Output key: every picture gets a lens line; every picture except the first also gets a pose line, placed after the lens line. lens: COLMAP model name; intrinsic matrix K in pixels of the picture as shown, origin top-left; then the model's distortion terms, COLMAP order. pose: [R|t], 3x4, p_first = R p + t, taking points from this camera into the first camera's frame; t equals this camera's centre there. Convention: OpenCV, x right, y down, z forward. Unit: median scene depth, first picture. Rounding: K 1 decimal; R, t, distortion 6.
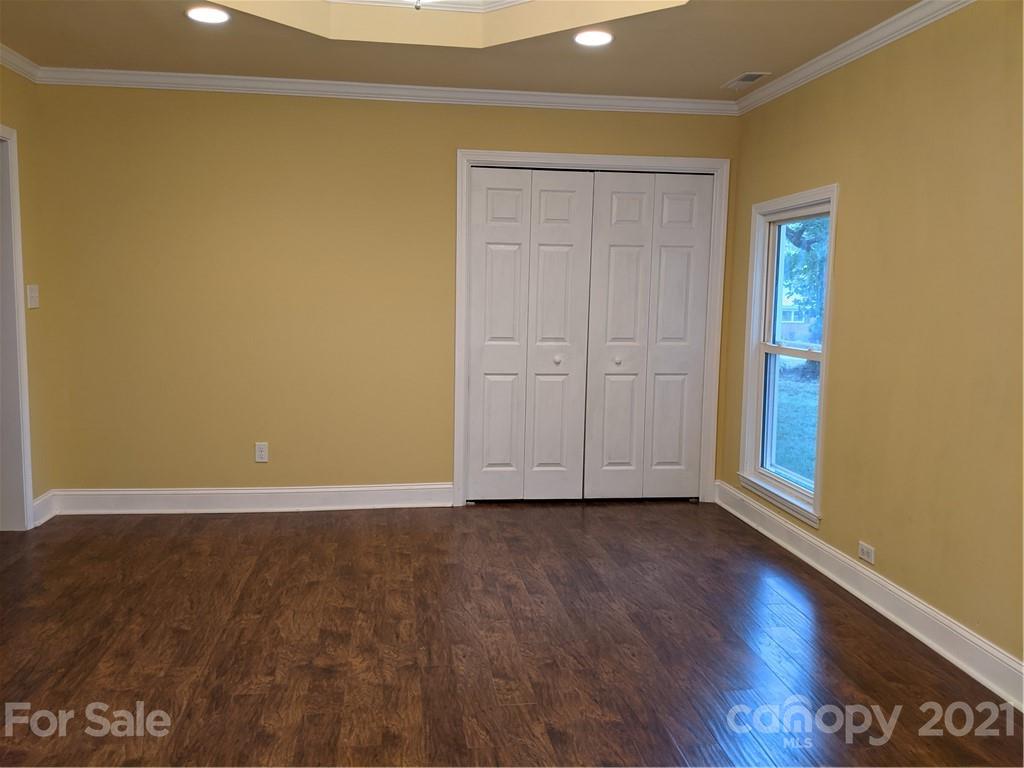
lens RADIAL K [[825.3, 0, 516.7], [0, 825.3, 377.3], [0, 0, 1]] dist [0.084675, -0.131135]
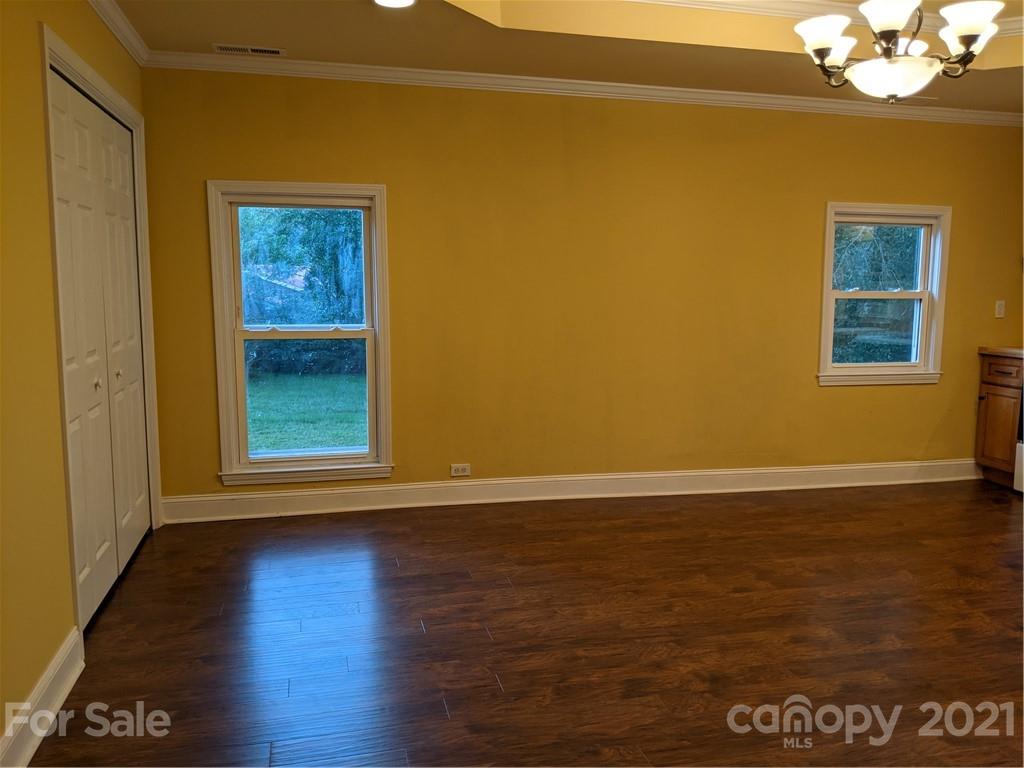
lens RADIAL K [[812.2, 0, 522.8], [0, 812.2, 383.3], [0, 0, 1]] dist [0.088310, -0.156276]
pose [[-0.106591, -0.147055, 0.983368, -0.948467], [0.094203, 0.983060, 0.157220, -0.137017], [-0.989830, 0.109395, -0.090932, 1.105528]]
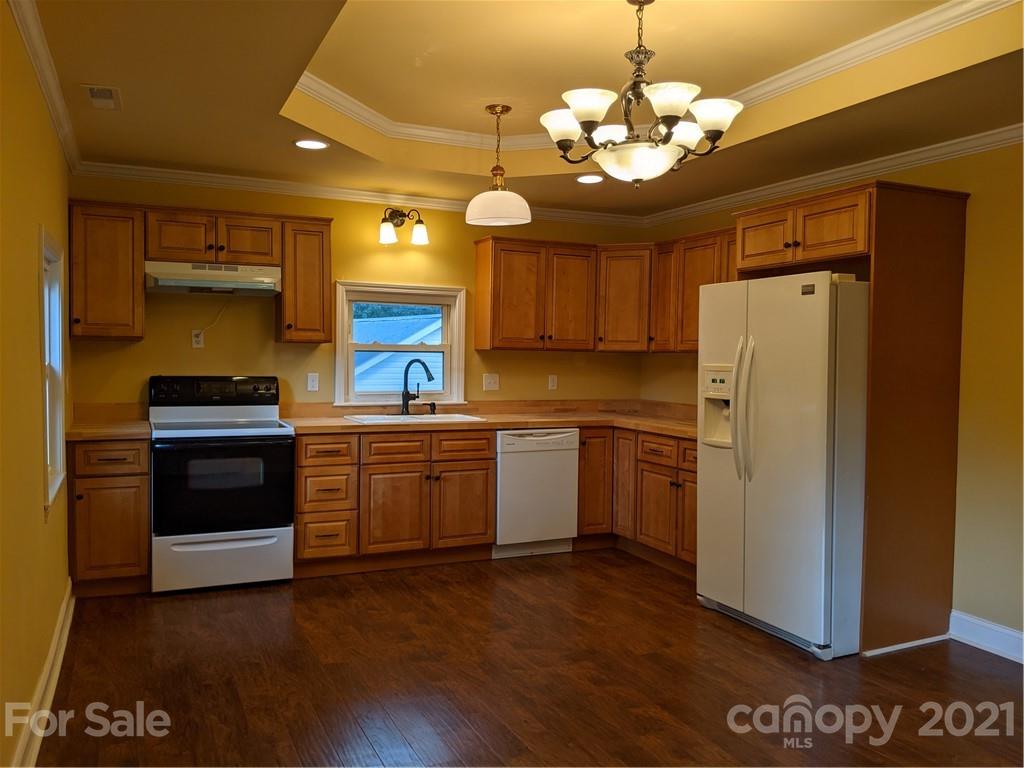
lens RADIAL K [[827.9, 0, 499.2], [0, 827.9, 392.0], [0, 0, 1]] dist [0.093403, -0.152182]
pose [[-0.961640, -0.020714, -0.273530, 0.315562], [-0.063384, 0.986940, 0.148097, -0.162144], [0.266890, 0.159753, -0.950394, 1.453988]]
